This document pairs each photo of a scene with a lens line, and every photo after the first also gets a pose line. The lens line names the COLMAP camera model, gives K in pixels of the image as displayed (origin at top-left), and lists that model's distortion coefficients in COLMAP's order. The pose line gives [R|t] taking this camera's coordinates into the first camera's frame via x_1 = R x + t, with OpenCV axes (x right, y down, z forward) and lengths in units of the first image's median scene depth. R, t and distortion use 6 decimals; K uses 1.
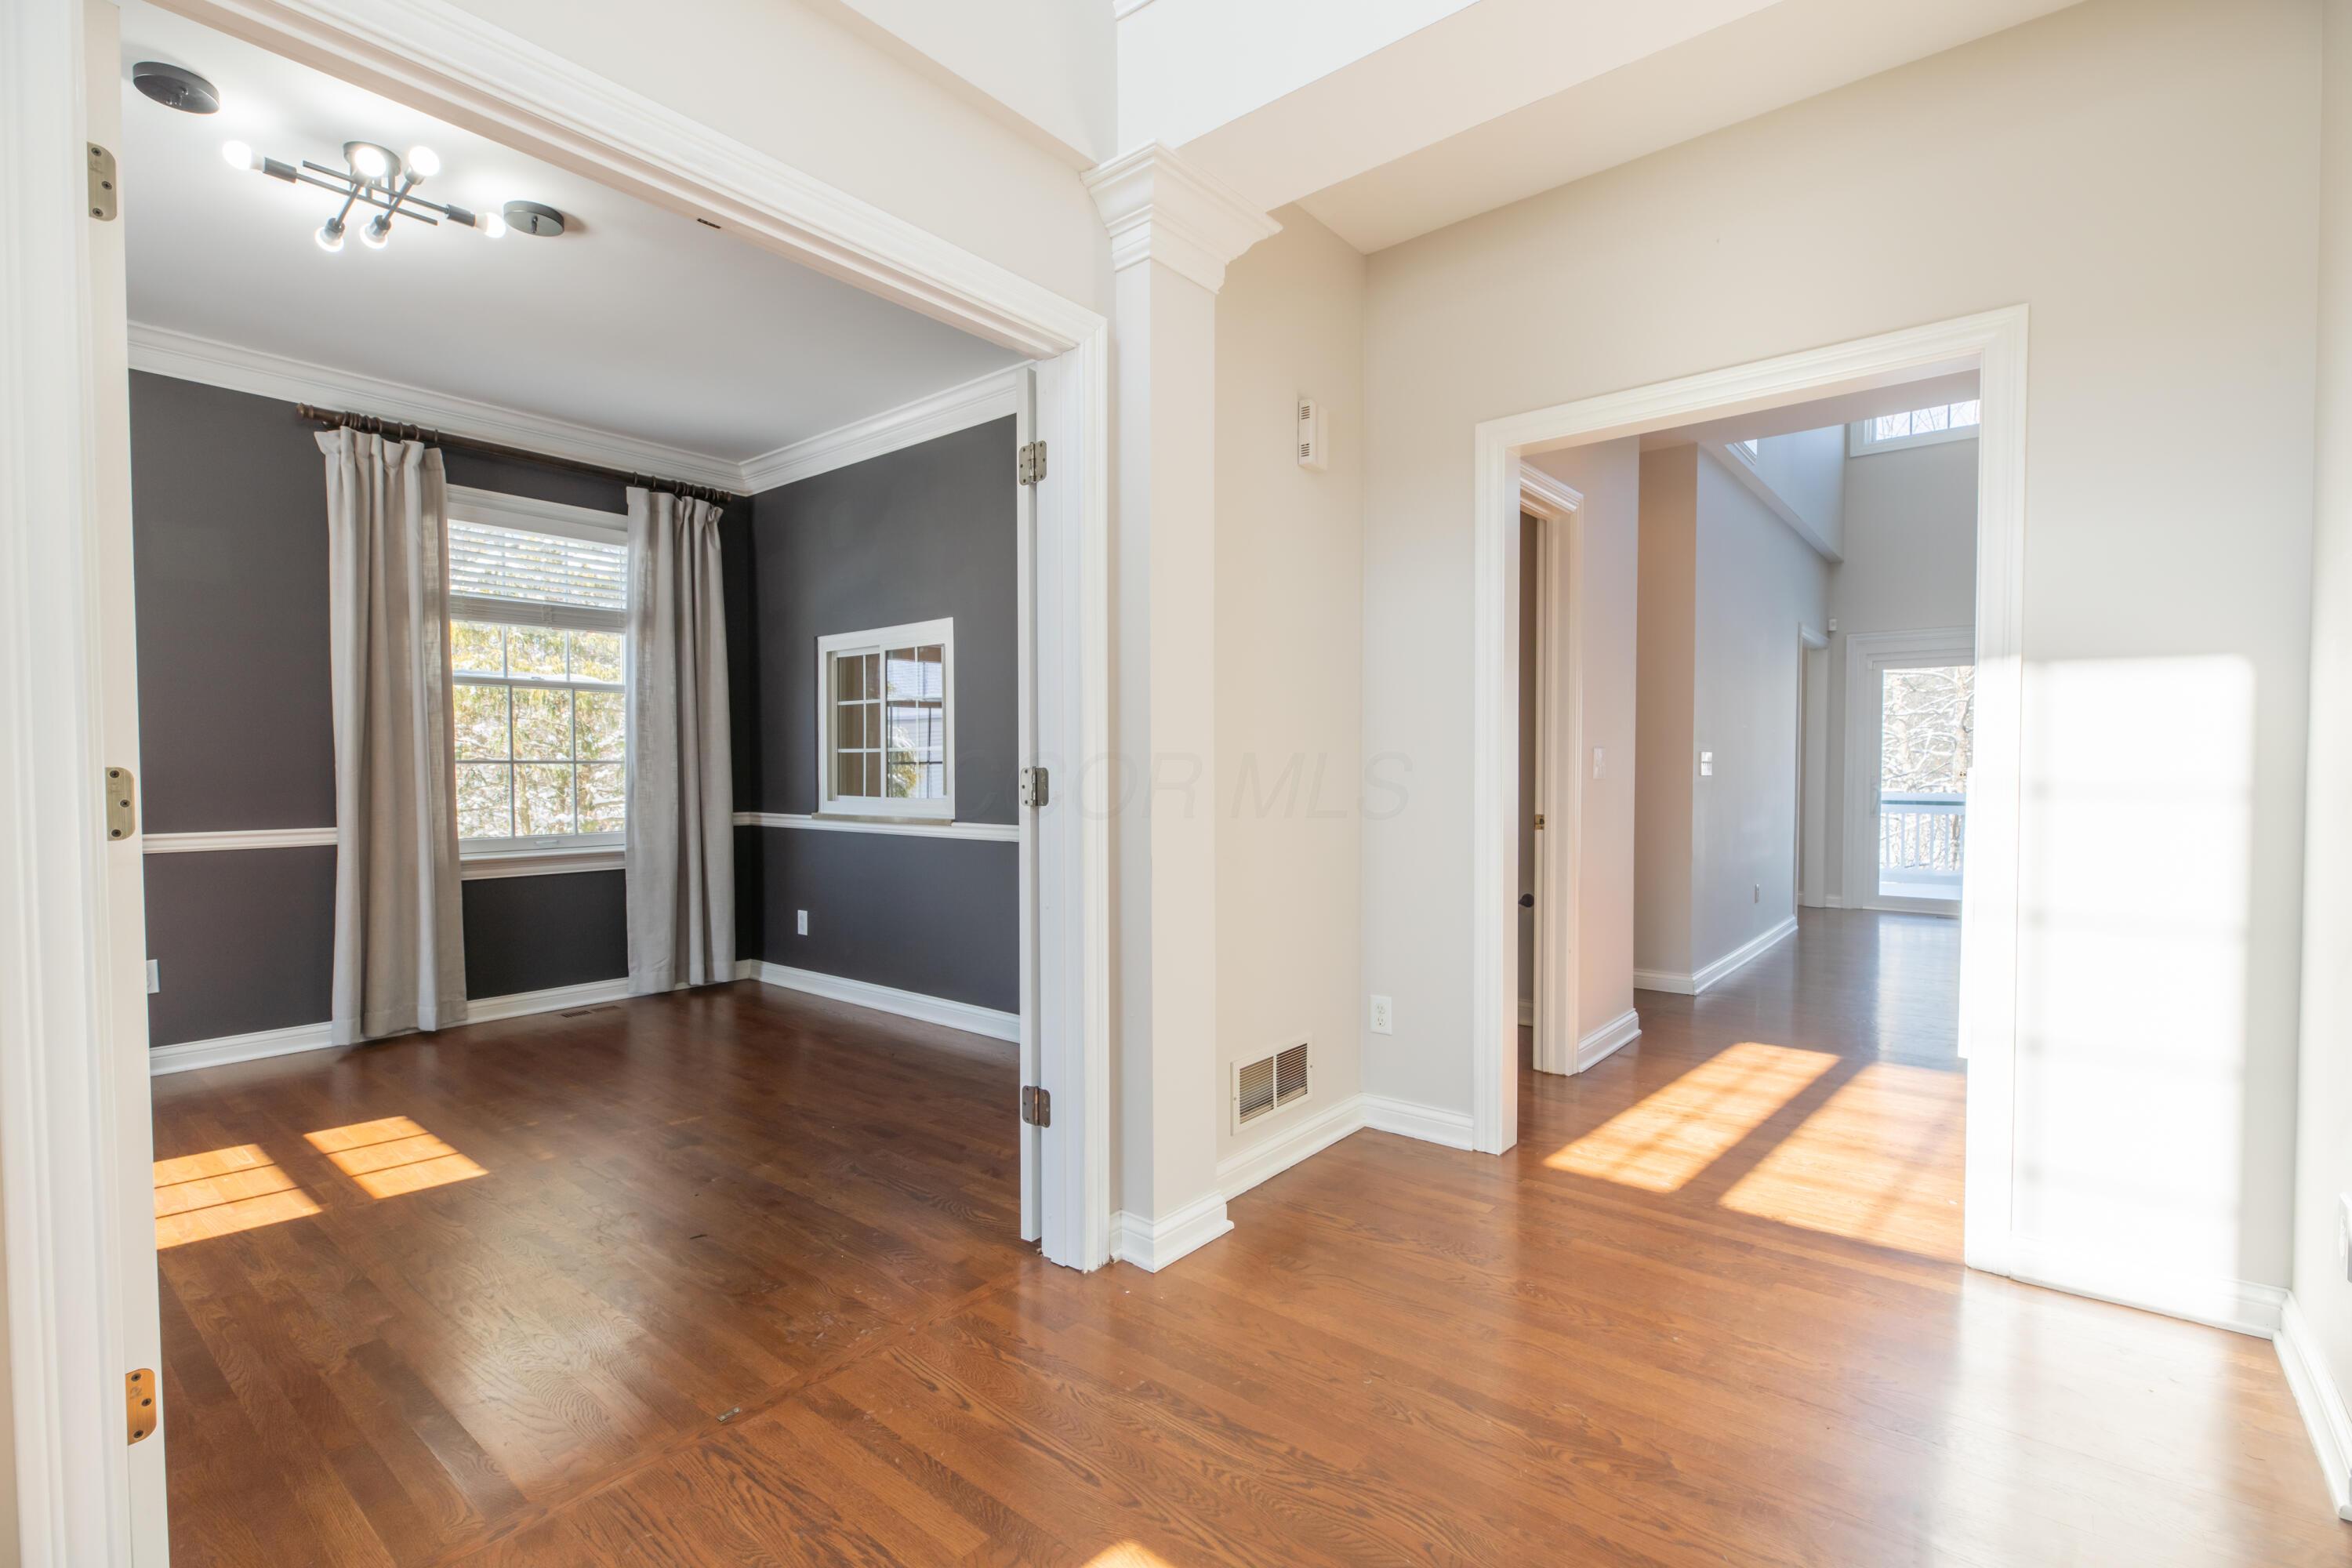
lens RADIAL K [[1062.3, 0, 1158.0], [0, 1062.3, 779.3], [0, 0, 1]] dist [0.004735, -0.003823]
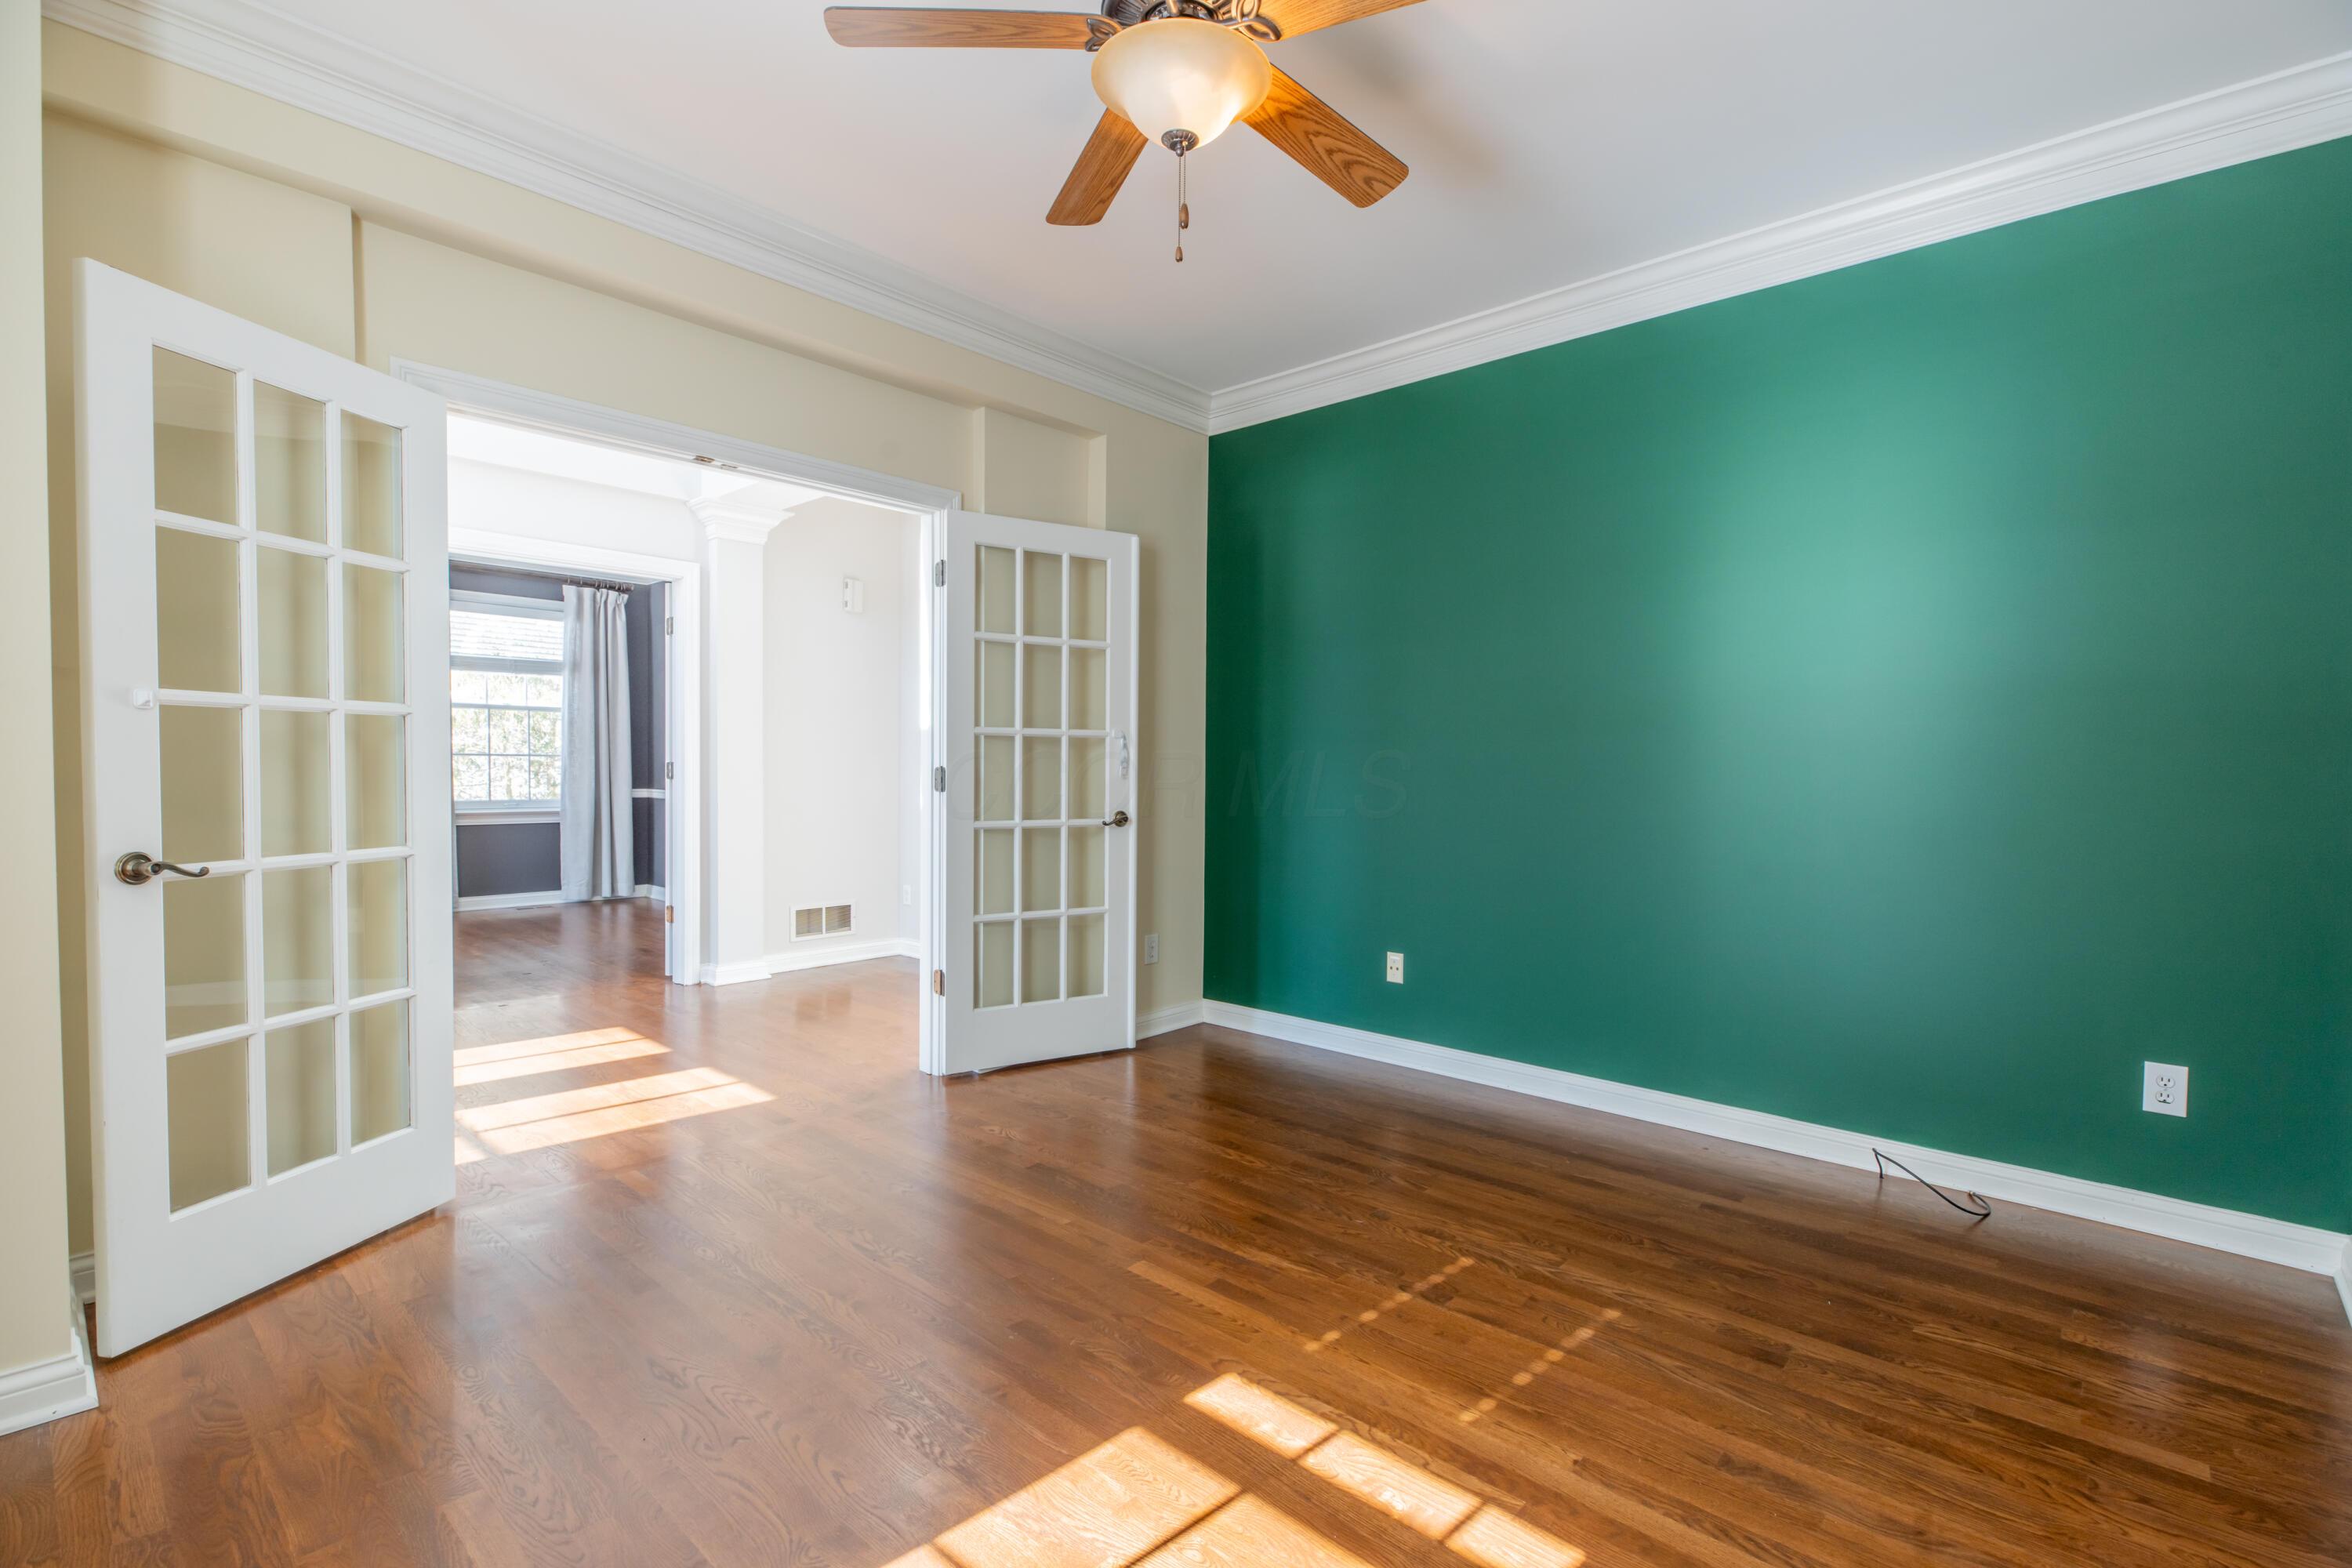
lens RADIAL K [[1062.3, 0, 1162.8], [0, 1062.3, 785.0], [0, 0, 1]] dist [0.004735, -0.003823]
pose [[0.998635, 0.016089, -0.049699, 0.486953], [-0.015797, 0.999856, 0.006260, 0.003794], [0.049793, -0.005466, 0.998745, -0.558600]]
